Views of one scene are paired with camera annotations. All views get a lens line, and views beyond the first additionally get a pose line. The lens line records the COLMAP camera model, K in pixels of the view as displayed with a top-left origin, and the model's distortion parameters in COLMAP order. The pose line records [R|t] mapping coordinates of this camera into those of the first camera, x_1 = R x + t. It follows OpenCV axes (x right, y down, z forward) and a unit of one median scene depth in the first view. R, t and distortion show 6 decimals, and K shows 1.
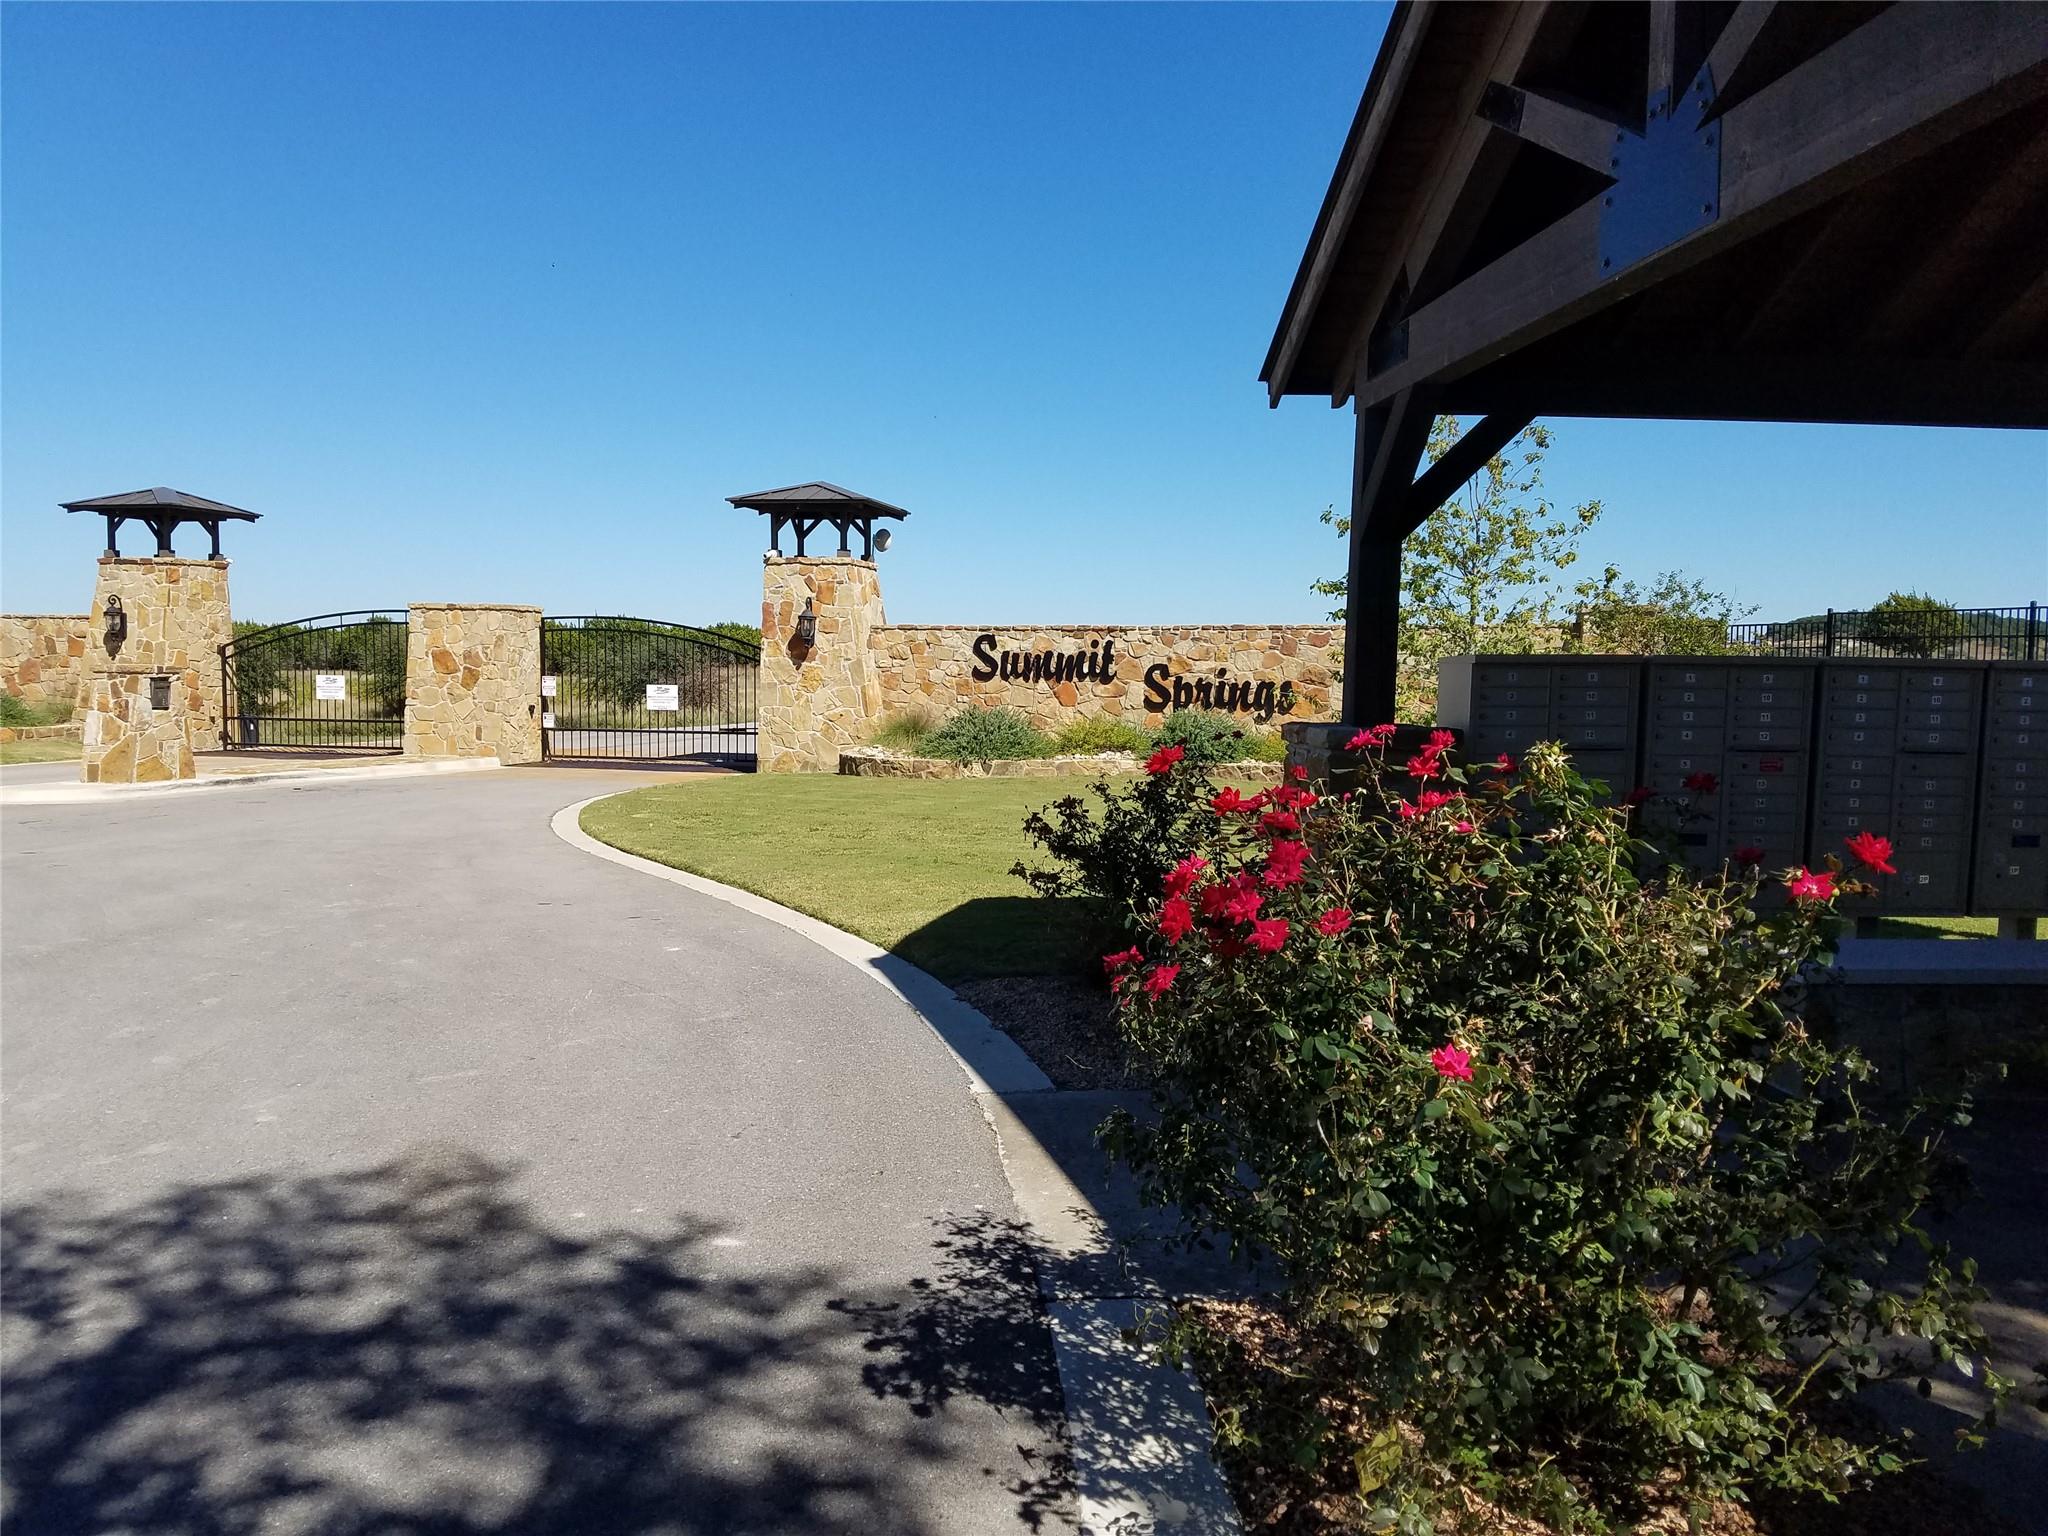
lens RADIAL K [[1574.6, 0, 983.4], [0, 1574.6, 804.4], [0, 0, 1]] dist [0.165256, -0.239634]
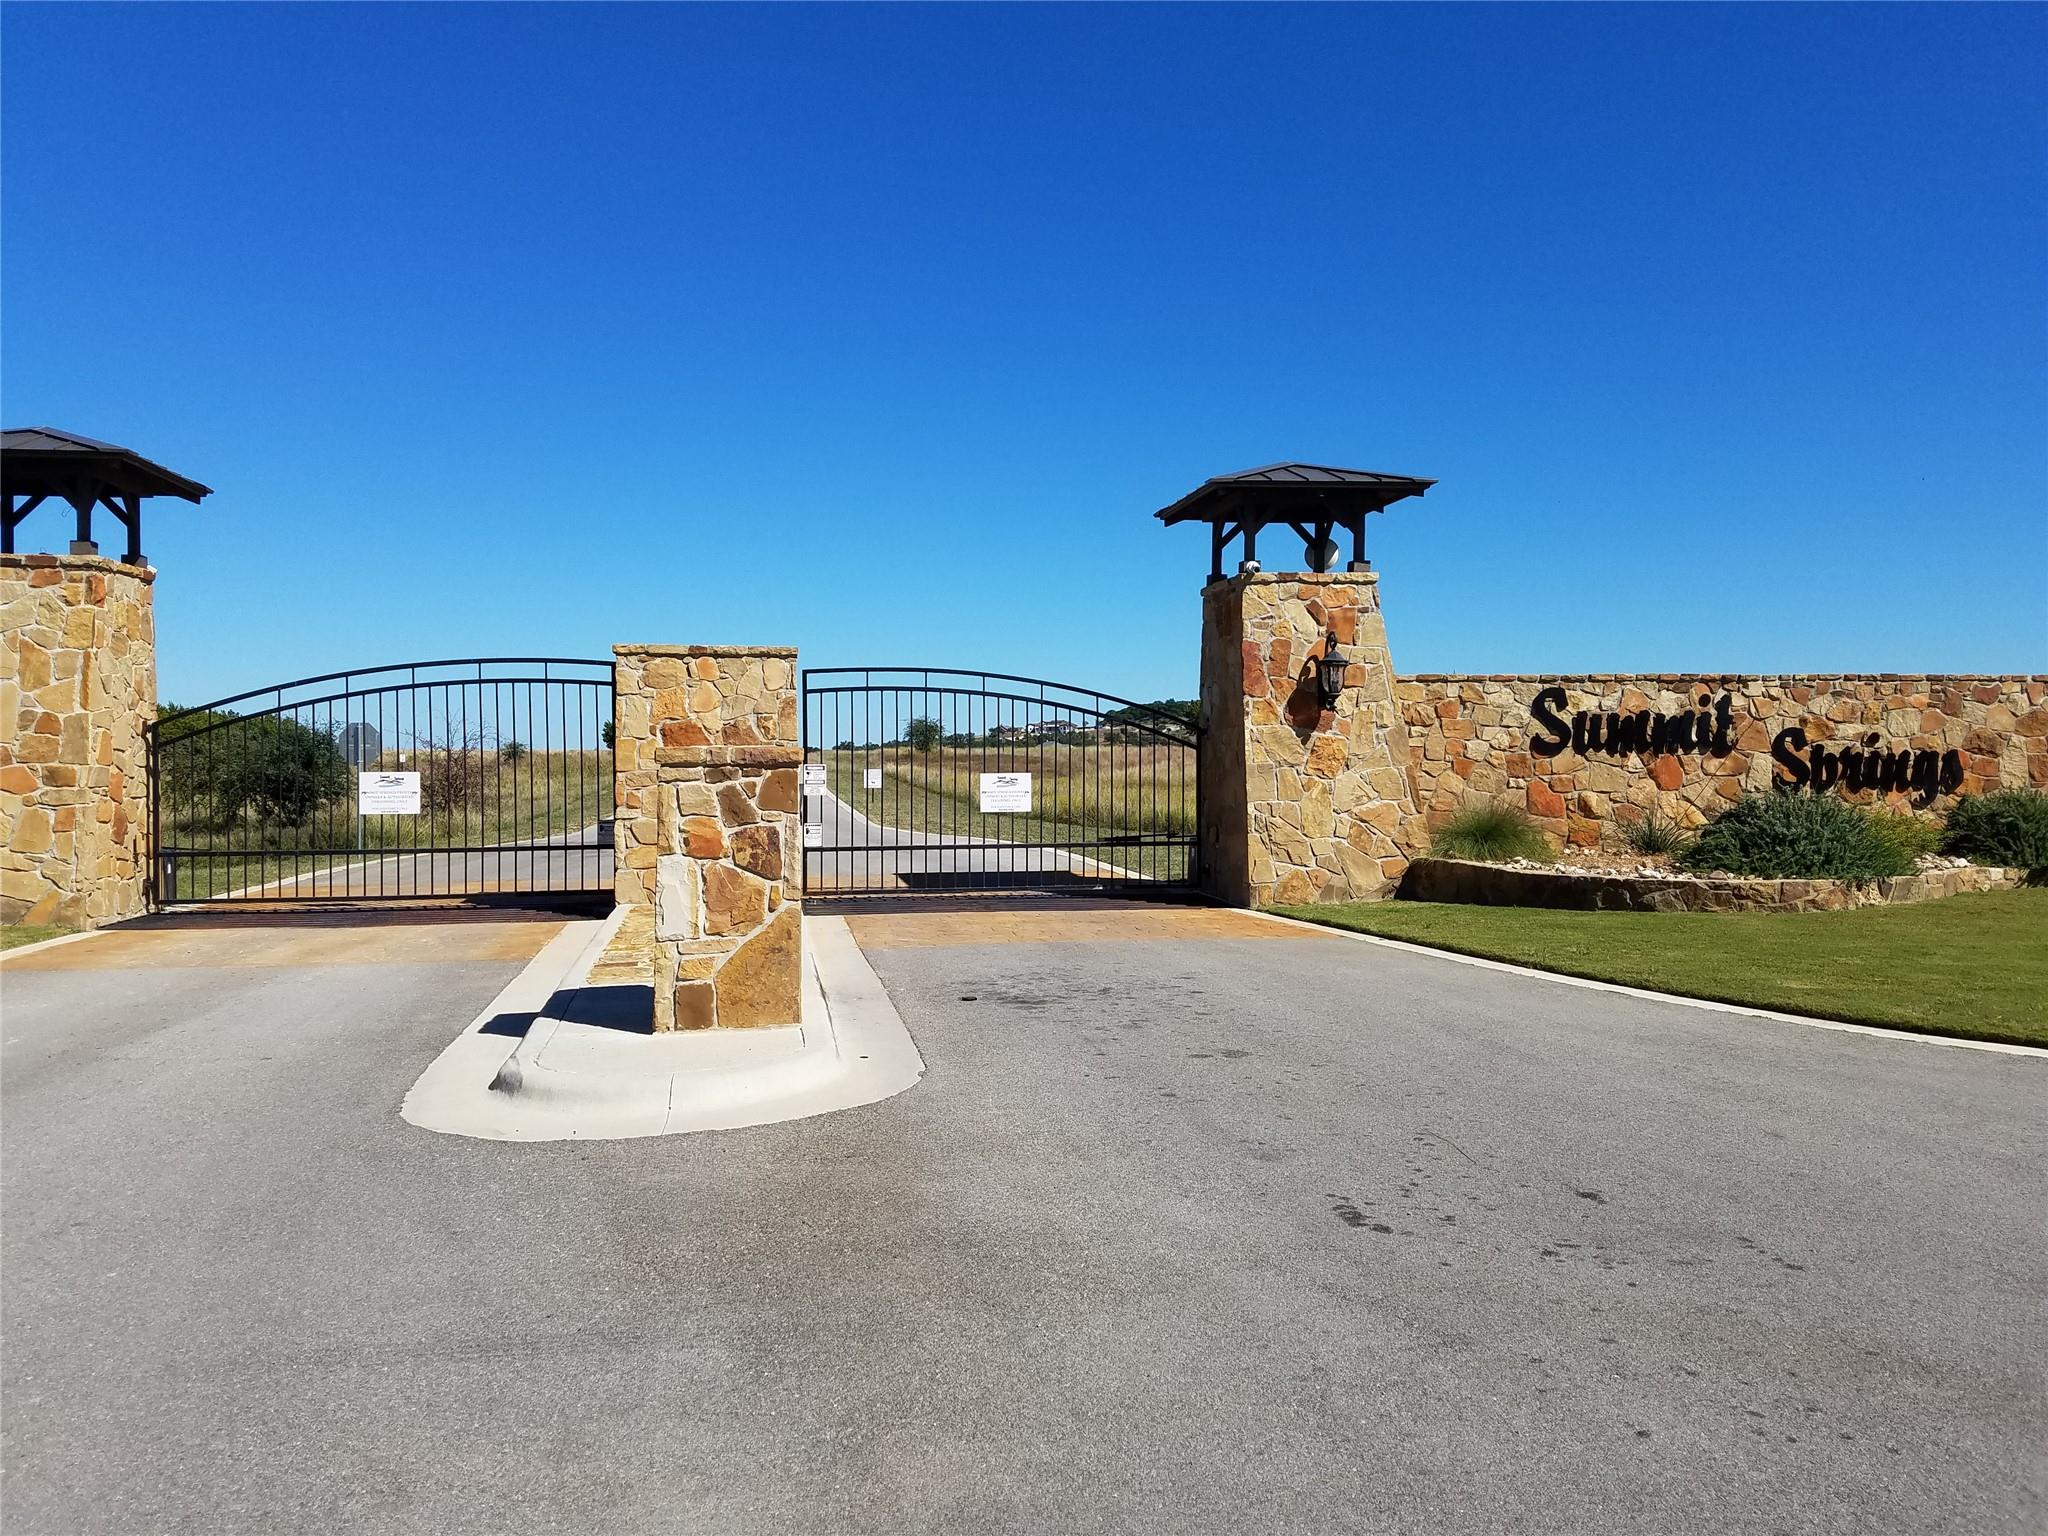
lens RADIAL K [[1574.6, 0, 1002.8], [0, 1574.6, 768.2], [0, 0, 1]] dist [0.165256, -0.239634]
pose [[0.922395, -0.018315, 0.385813, -0.494099], [0.047643, 0.996642, -0.066593, -0.038719], [-0.383298, 0.079806, 0.920171, 0.461027]]
